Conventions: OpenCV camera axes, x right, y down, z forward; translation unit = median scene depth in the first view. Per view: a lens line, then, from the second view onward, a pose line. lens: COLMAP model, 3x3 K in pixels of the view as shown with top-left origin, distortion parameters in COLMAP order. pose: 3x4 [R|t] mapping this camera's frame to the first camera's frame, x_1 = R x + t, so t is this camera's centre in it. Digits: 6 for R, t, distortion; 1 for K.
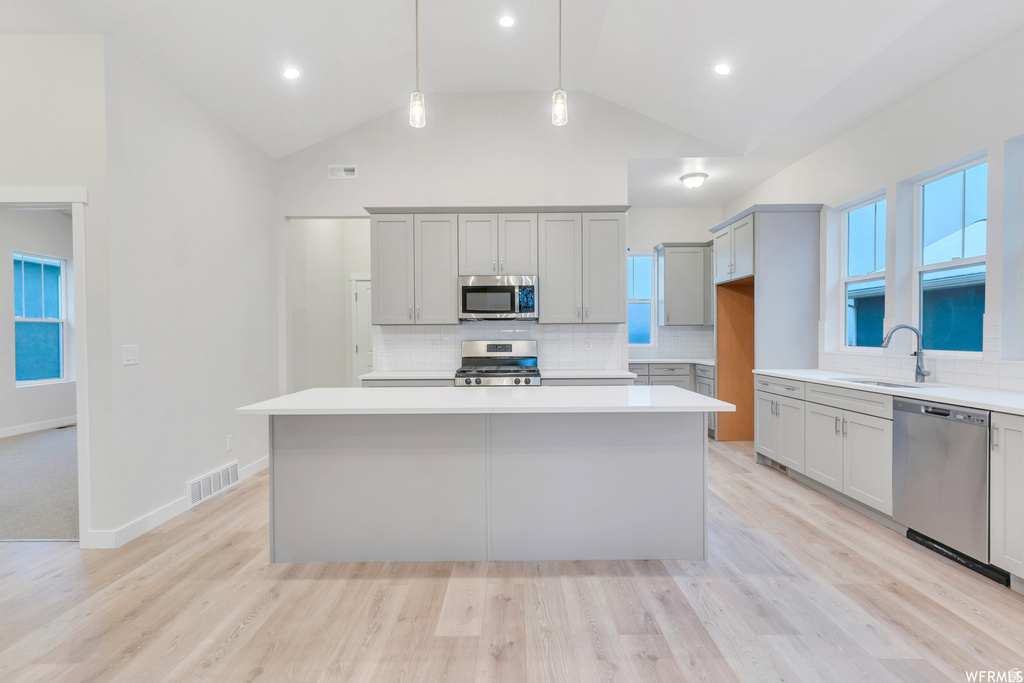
lens RADIAL K [[499.0, 0, 509.2], [0, 499.0, 344.8], [0, 0, 1]] dist [0.002889, 0.001848]
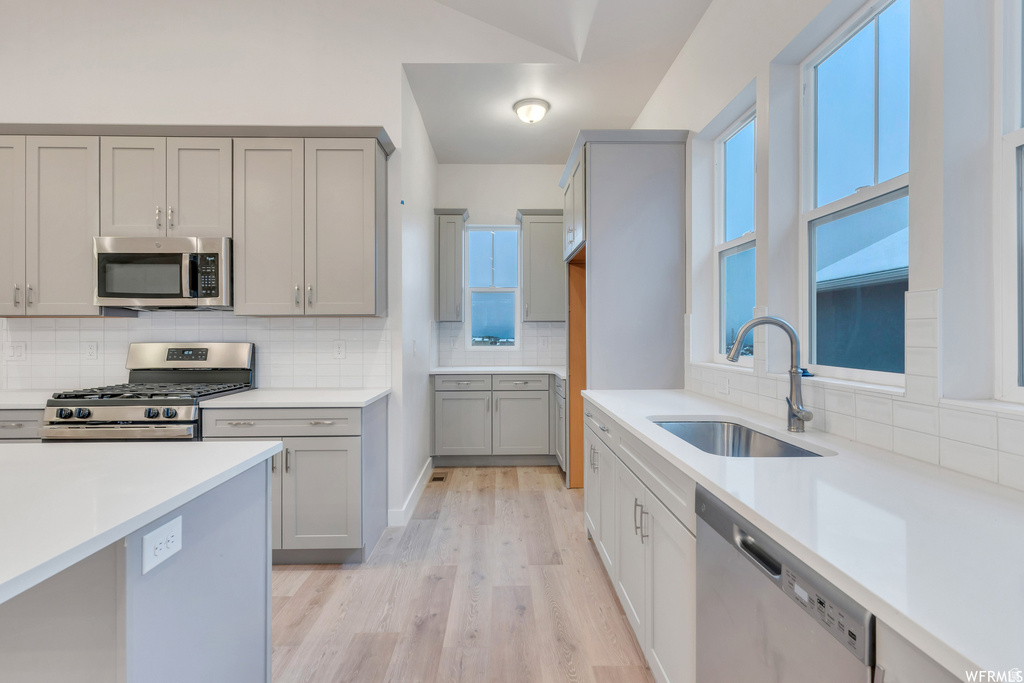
lens RADIAL K [[499.0, 0, 510.5], [0, 499.0, 334.2], [0, 0, 1]] dist [0.002889, 0.001848]
pose [[0.999745, 0.004644, 0.022101, 0.394343], [-0.004254, 0.999835, -0.017651, -0.010025], [-0.022179, 0.017552, 0.999600, 0.379263]]
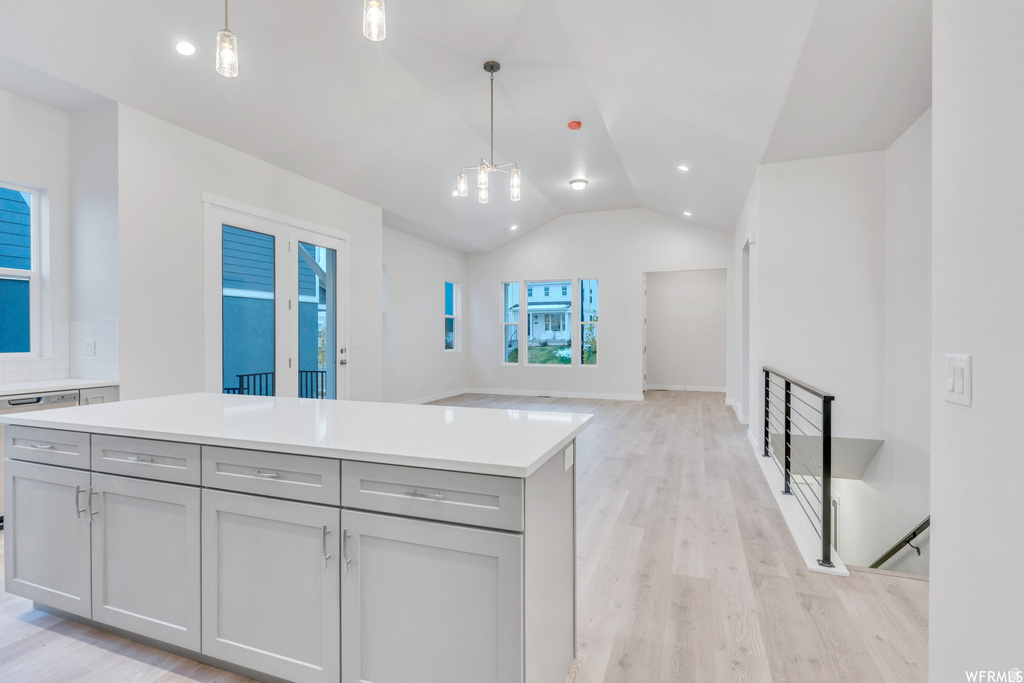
lens RADIAL K [[499.0, 0, 509.5], [0, 499.0, 338.4], [0, 0, 1]] dist [0.002889, 0.001848]
pose [[-0.937797, 0.004194, 0.347160, -0.375643], [0.011802, 0.999734, 0.019804, -0.016516], [-0.346984, 0.022669, -0.937597, 0.994536]]
